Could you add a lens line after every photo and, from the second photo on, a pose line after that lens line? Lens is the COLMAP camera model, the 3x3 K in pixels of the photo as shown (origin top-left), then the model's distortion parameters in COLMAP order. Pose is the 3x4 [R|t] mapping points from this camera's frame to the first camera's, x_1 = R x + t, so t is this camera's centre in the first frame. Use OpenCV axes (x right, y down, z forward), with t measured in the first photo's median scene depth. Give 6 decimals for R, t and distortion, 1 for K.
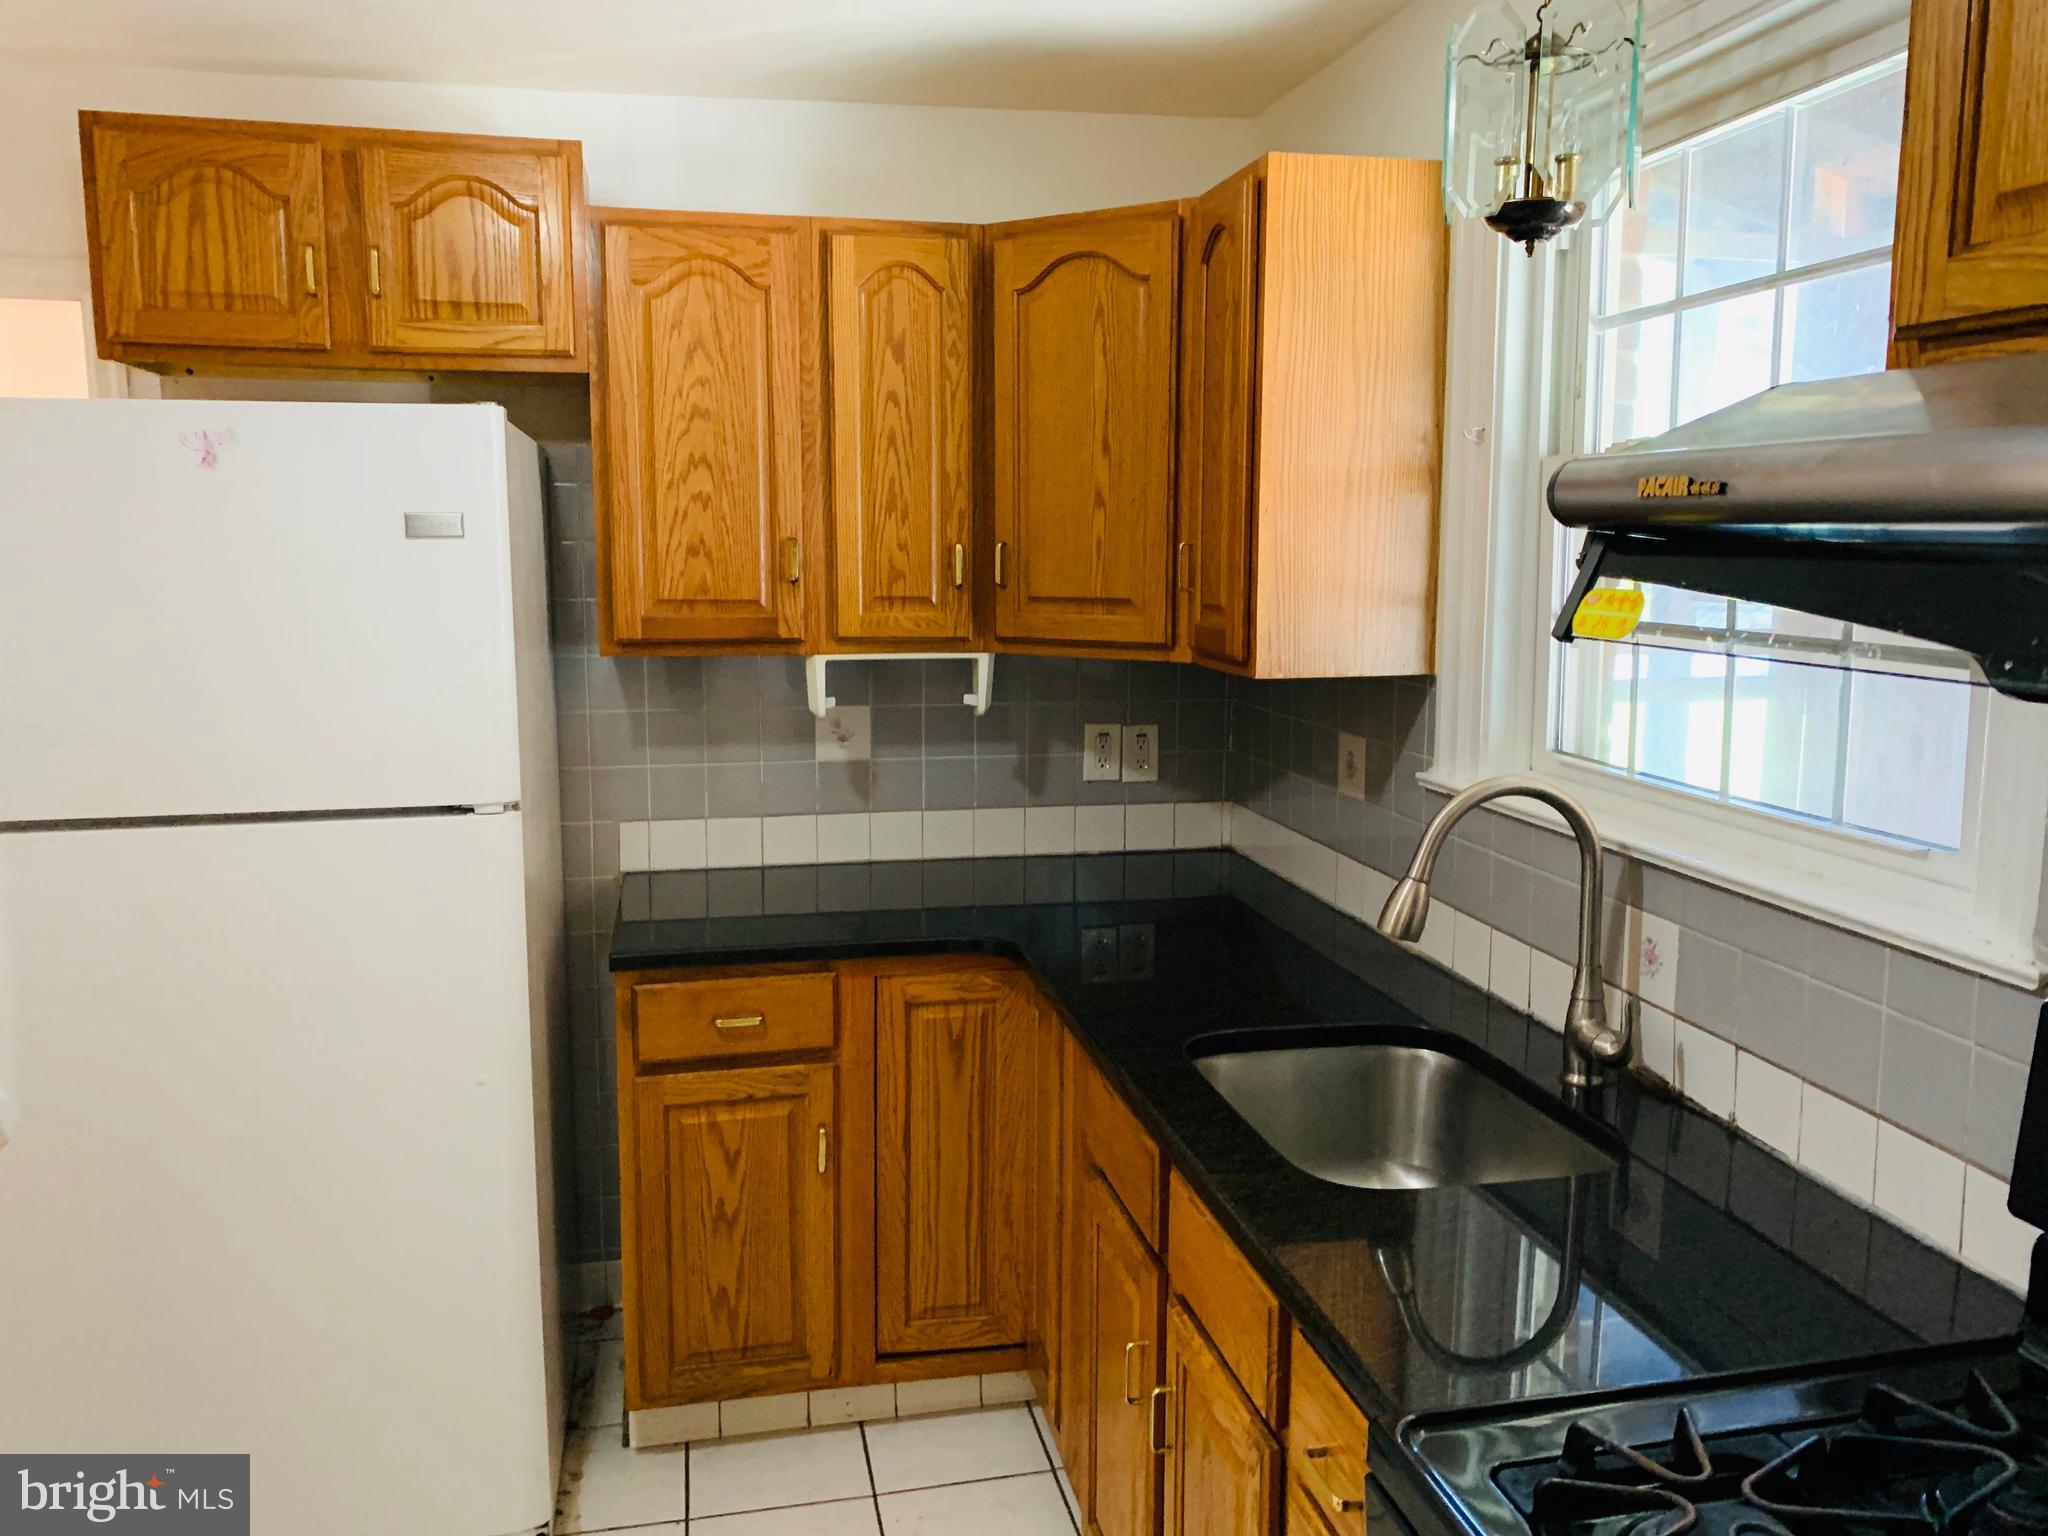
lens RADIAL K [[1546.5, 0, 1027.2], [0, 1546.5, 763.8], [0, 0, 1]] dist [0.187306, -0.394851]
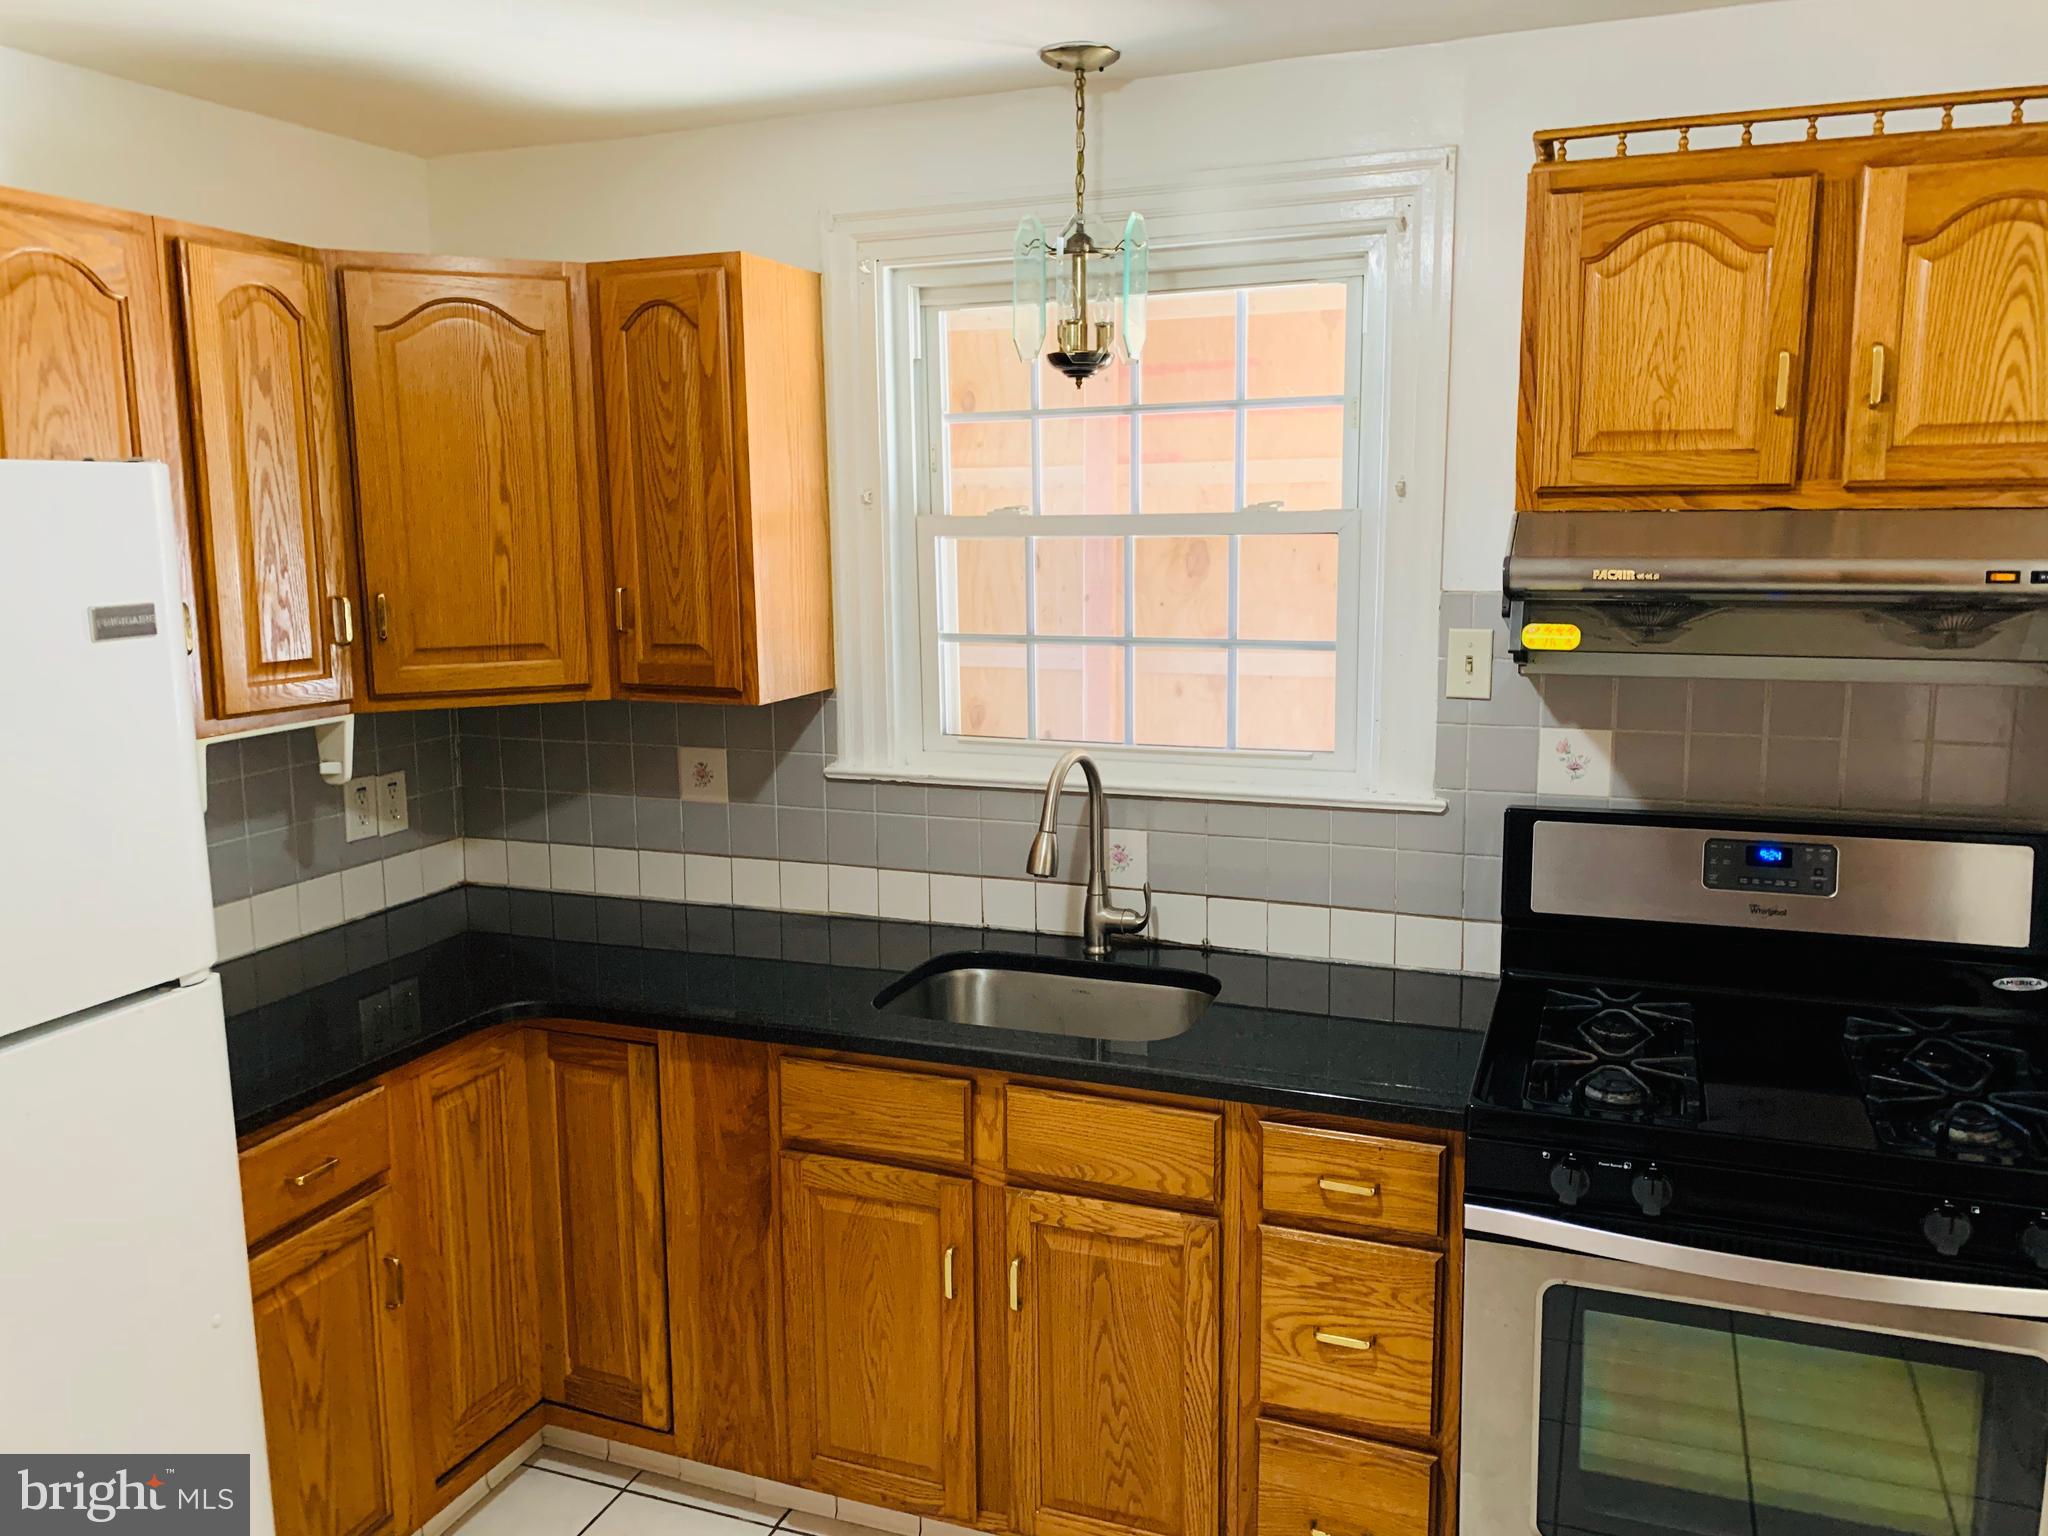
lens RADIAL K [[1561.3, 0, 1024.0], [0, 1561.3, 768.0], [0, 0, 1]] dist [0.060024, -0.037807]
pose [[0.553646, -0.144448, 0.820128, -0.614148], [0.133948, 0.987465, 0.083496, -0.069530], [-0.821908, 0.063628, 0.566055, 0.167931]]
